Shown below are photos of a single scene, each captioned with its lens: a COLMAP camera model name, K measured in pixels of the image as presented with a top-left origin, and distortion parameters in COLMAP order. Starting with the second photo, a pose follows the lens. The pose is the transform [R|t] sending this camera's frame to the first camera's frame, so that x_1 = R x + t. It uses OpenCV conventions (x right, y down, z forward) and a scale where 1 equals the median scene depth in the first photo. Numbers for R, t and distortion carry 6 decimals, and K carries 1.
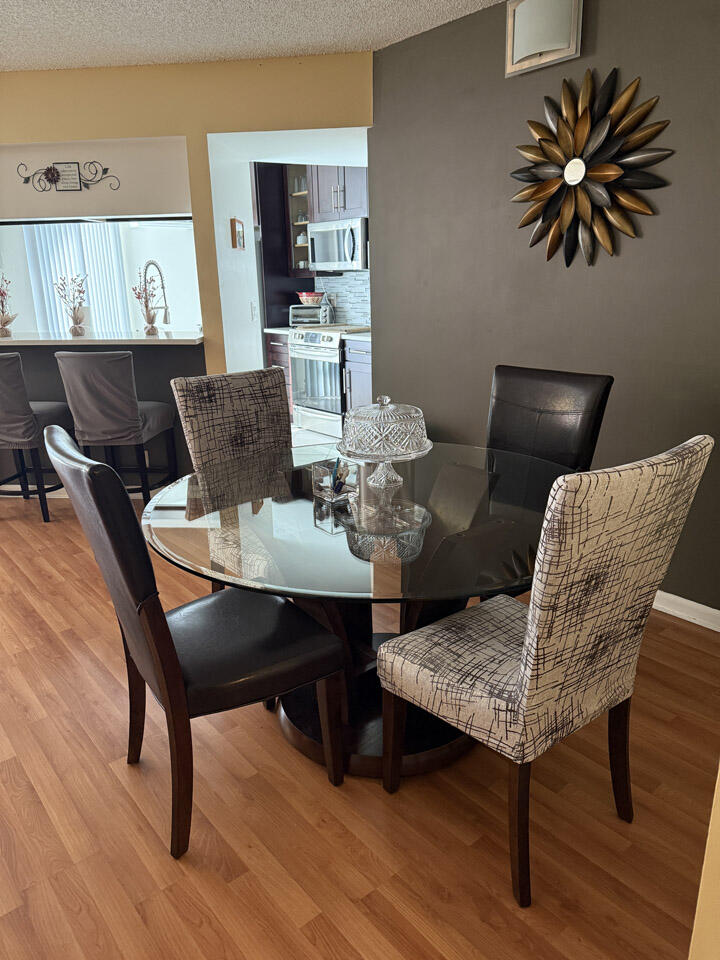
lens RADIAL K [[677.1, 0, 361.4], [0, 677.1, 481.9], [0, 0, 1]] dist [0.000548, -0.004398]
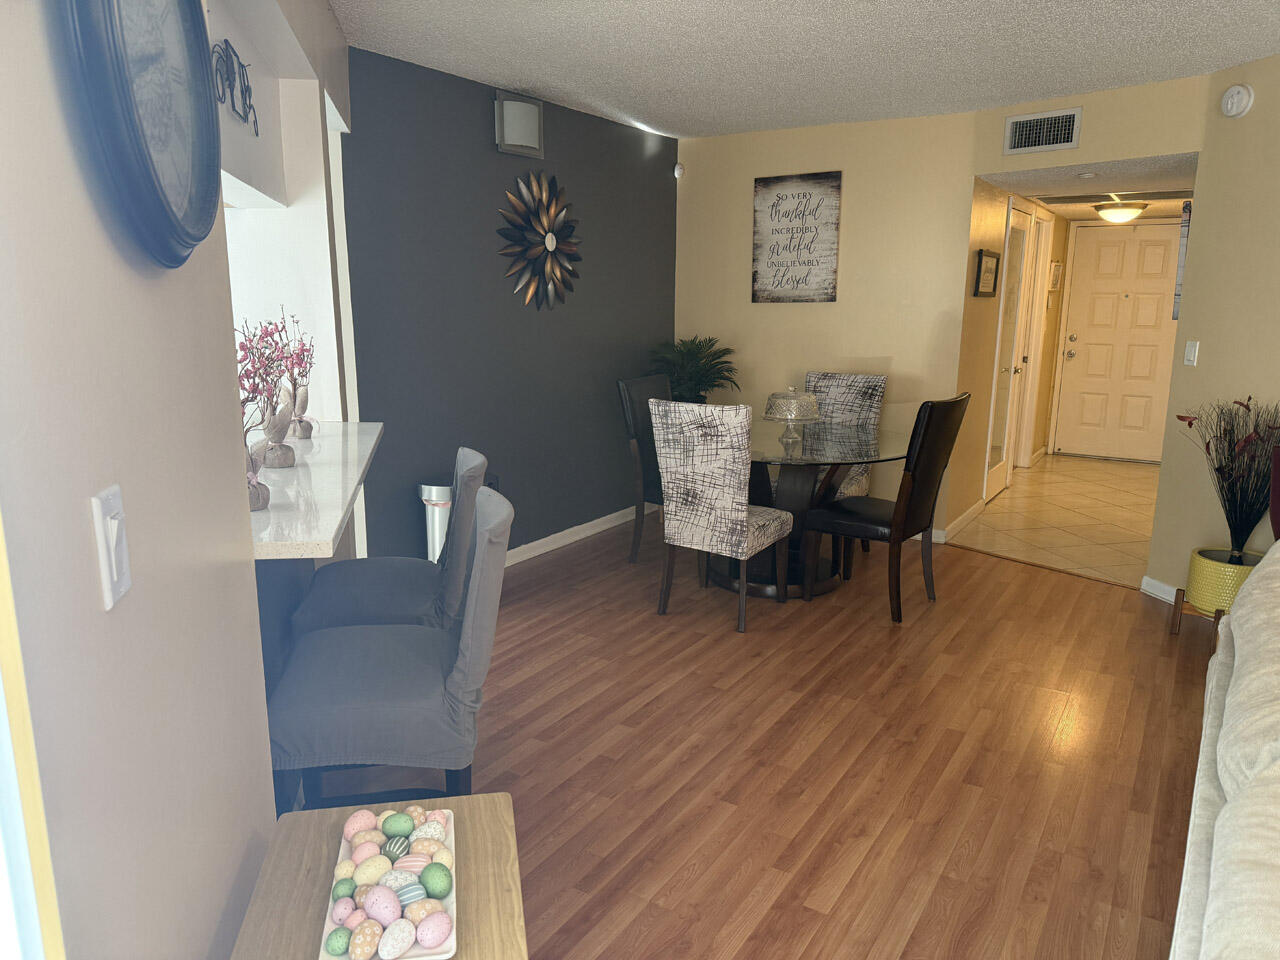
lens RADIAL K [[902.8, 0, 639.8], [0, 902.8, 481.6], [0, 0, 1]] dist [0.000548, -0.004398]
pose [[-0.307680, -0.183195, 0.933688, -1.212822], [0.263327, 0.926568, 0.268573, -0.360712], [-0.914326, 0.328500, -0.236846, 1.142044]]
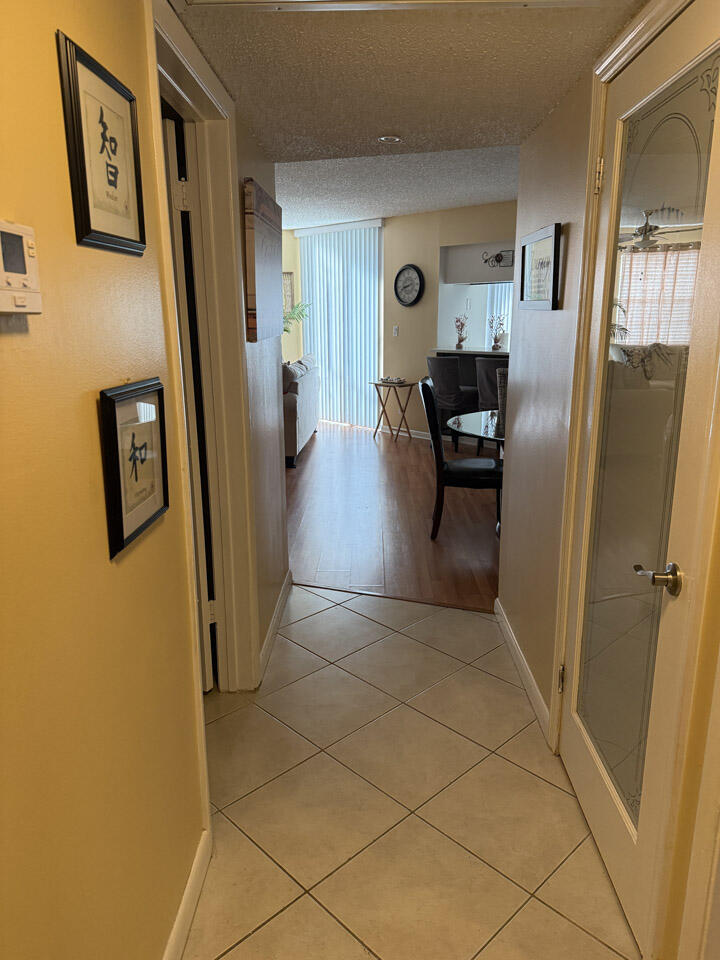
lens RADIAL K [[677.1, 0, 359.0], [0, 677.1, 478.4], [0, 0, 1]] dist [0.000548, -0.004398]
pose [[0.759180, 0.171275, -0.627941, 0.781914], [-0.191829, 0.980783, 0.035594, 0.183155], [0.621970, 0.093435, 0.777447, -0.886215]]
